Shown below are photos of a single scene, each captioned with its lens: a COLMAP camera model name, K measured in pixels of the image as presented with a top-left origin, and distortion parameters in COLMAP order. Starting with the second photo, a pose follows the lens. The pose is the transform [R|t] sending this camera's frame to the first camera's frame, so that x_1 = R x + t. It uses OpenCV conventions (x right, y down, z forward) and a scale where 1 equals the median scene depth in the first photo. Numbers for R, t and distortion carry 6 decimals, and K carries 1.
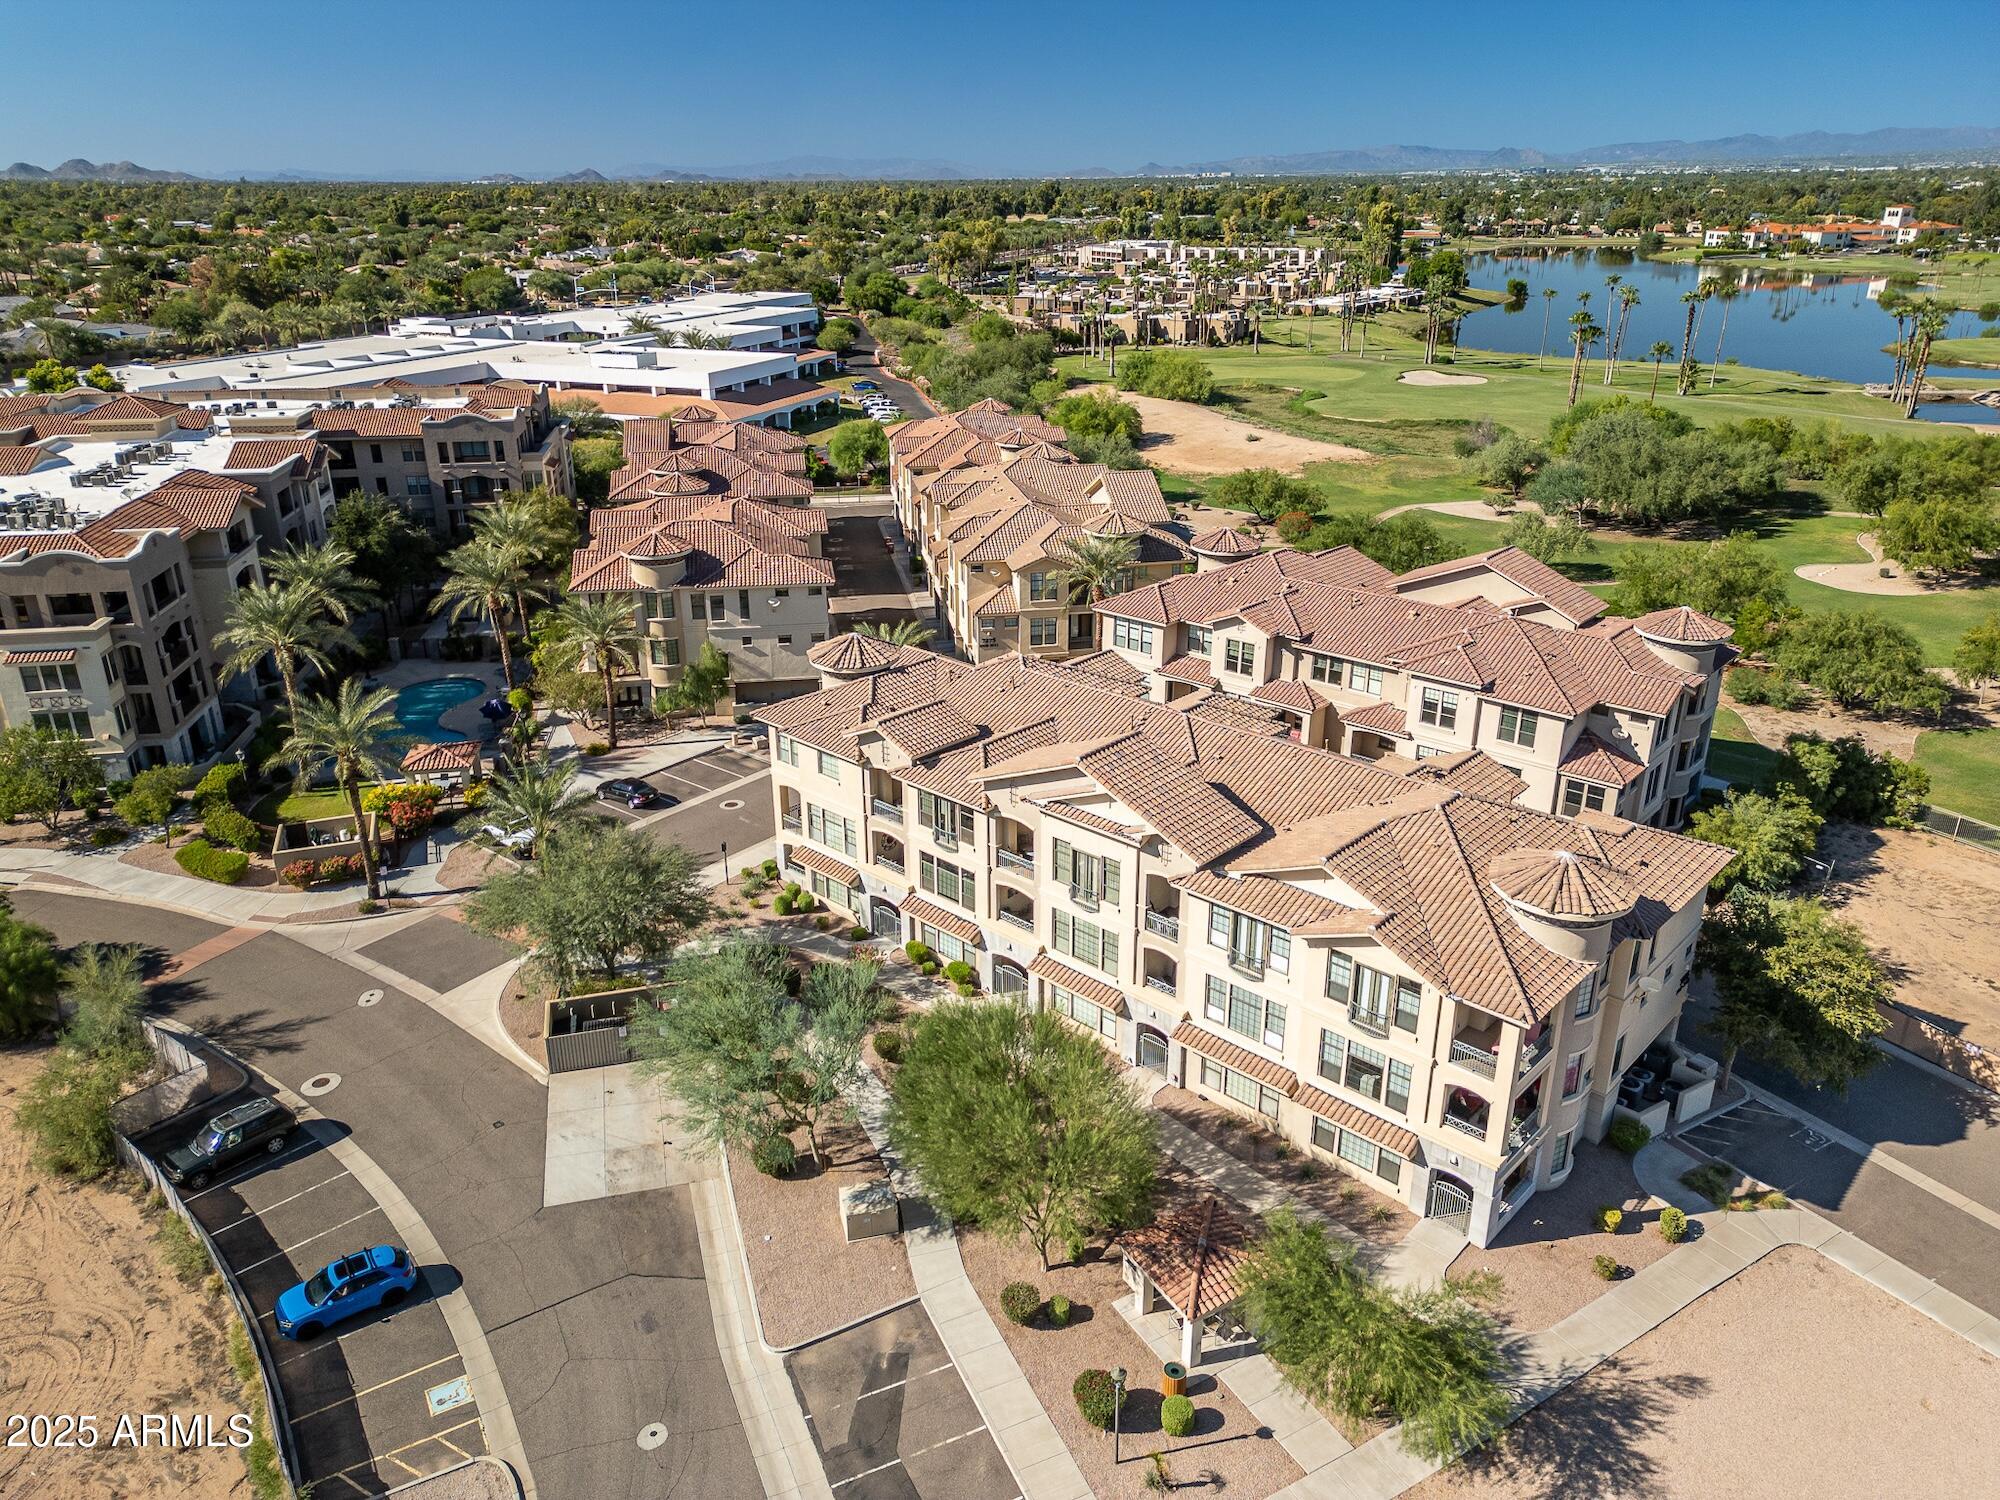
lens RADIAL K [[1378.6, 0, 1000.0], [0, 1378.6, 750.0], [0, 0, 1]] dist [0.061803, -0.039720]
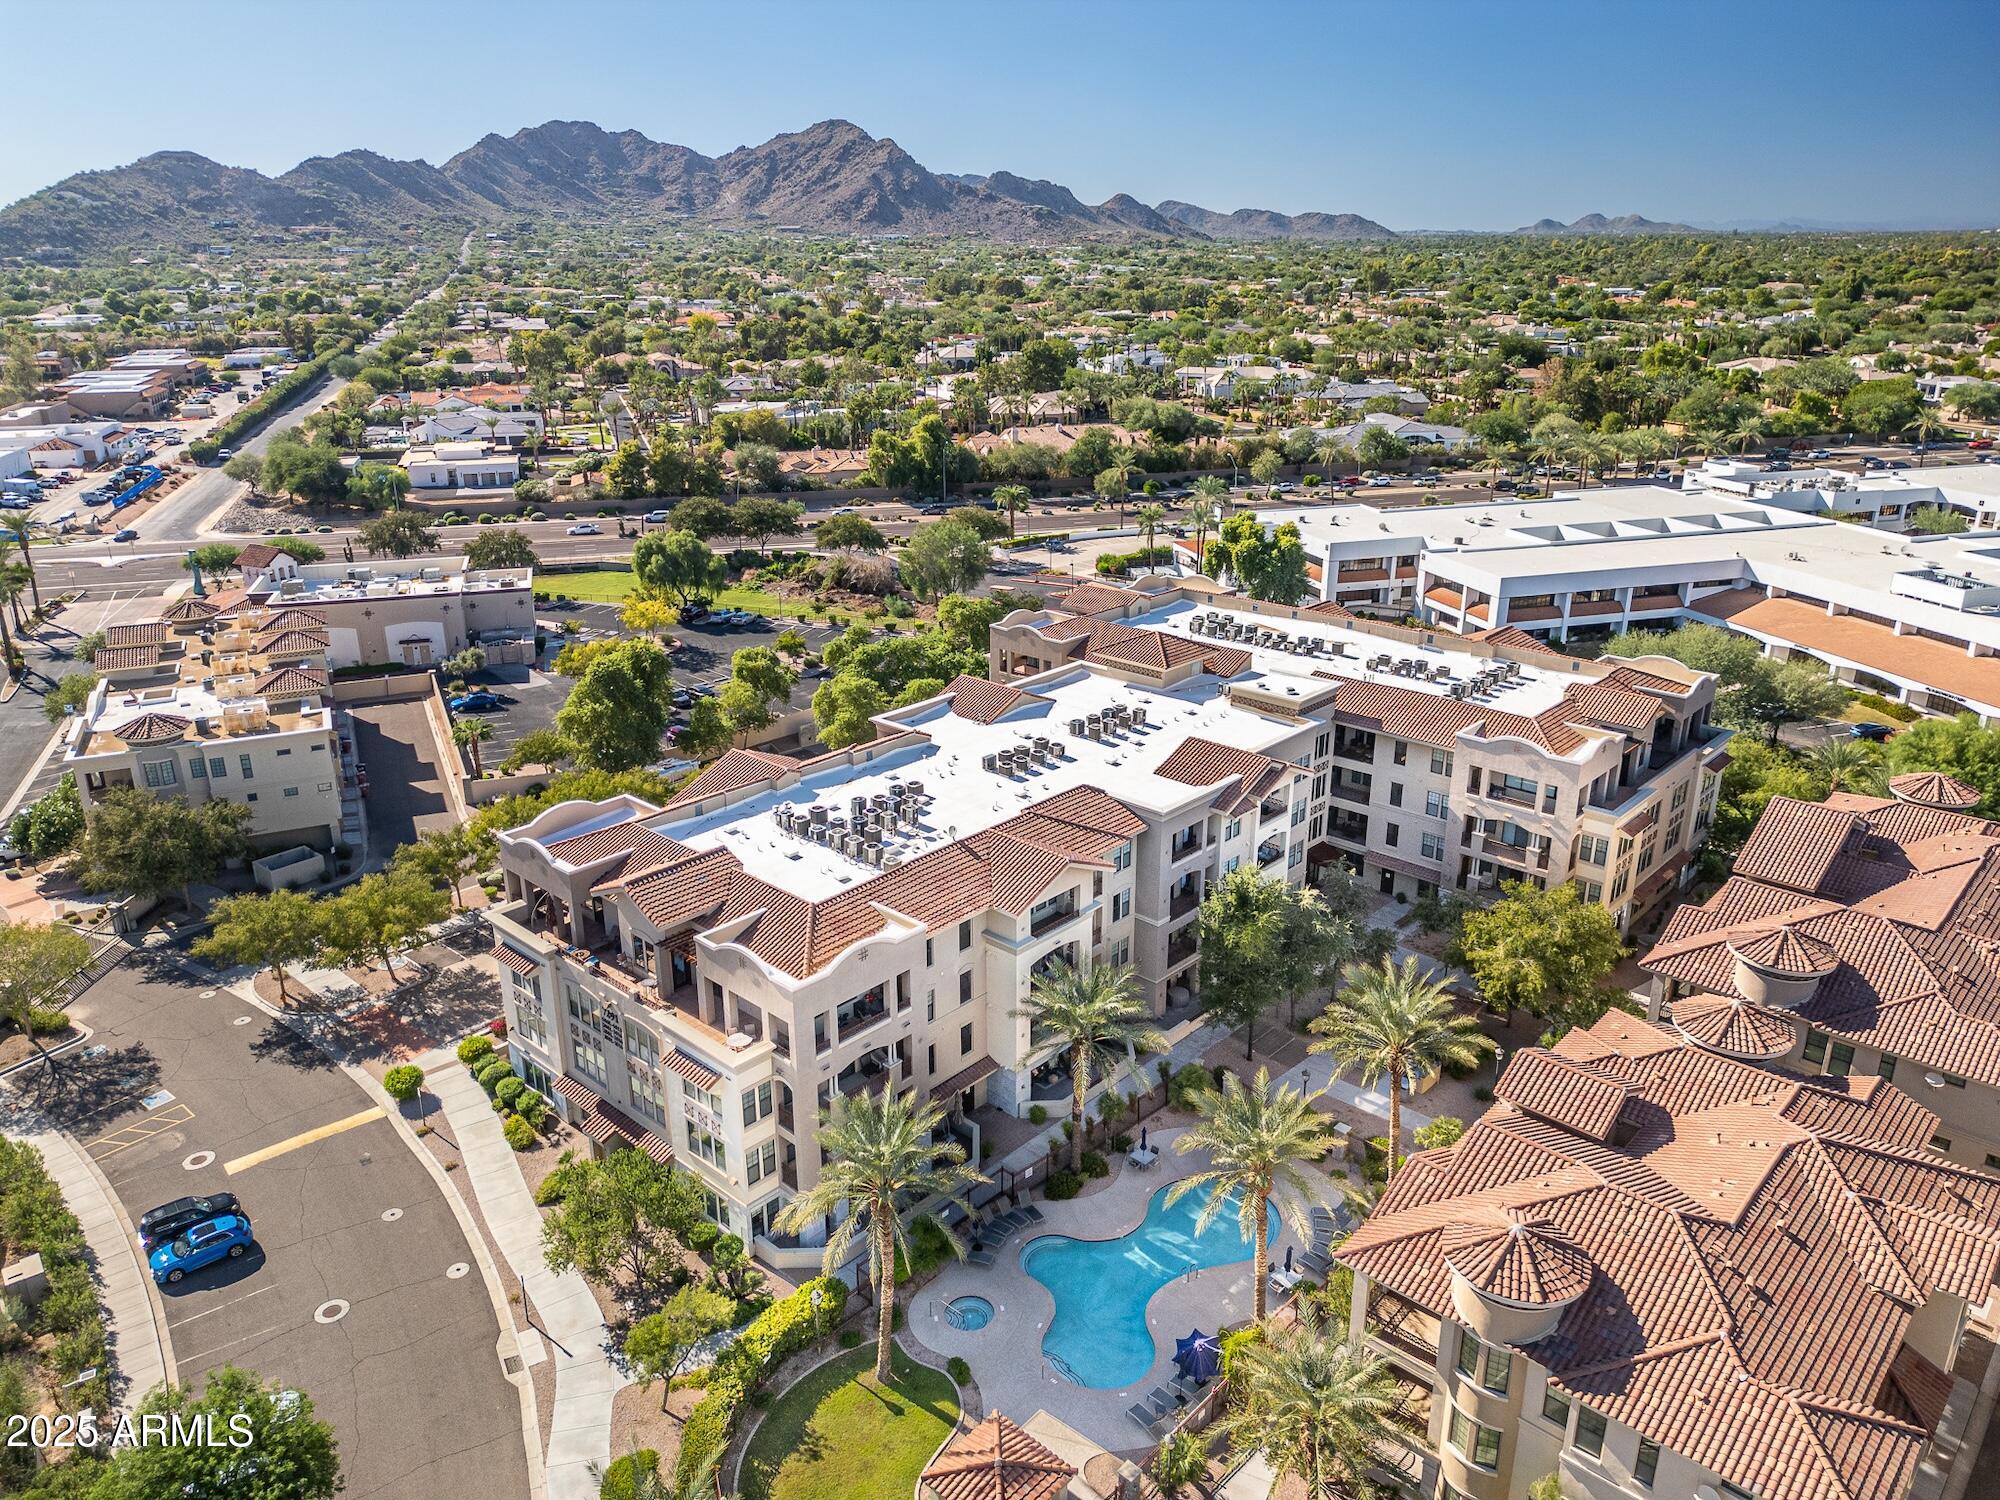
lens RADIAL K [[1378.6, 0, 1000.0], [0, 1378.6, 750.0], [0, 0, 1]] dist [0.061803, -0.039720]
pose [[0.603488, 0.283193, -0.745389, -0.013547], [-0.305640, 0.945562, 0.111790, -0.144623], [0.736469, 0.160356, 0.657190, 0.218980]]
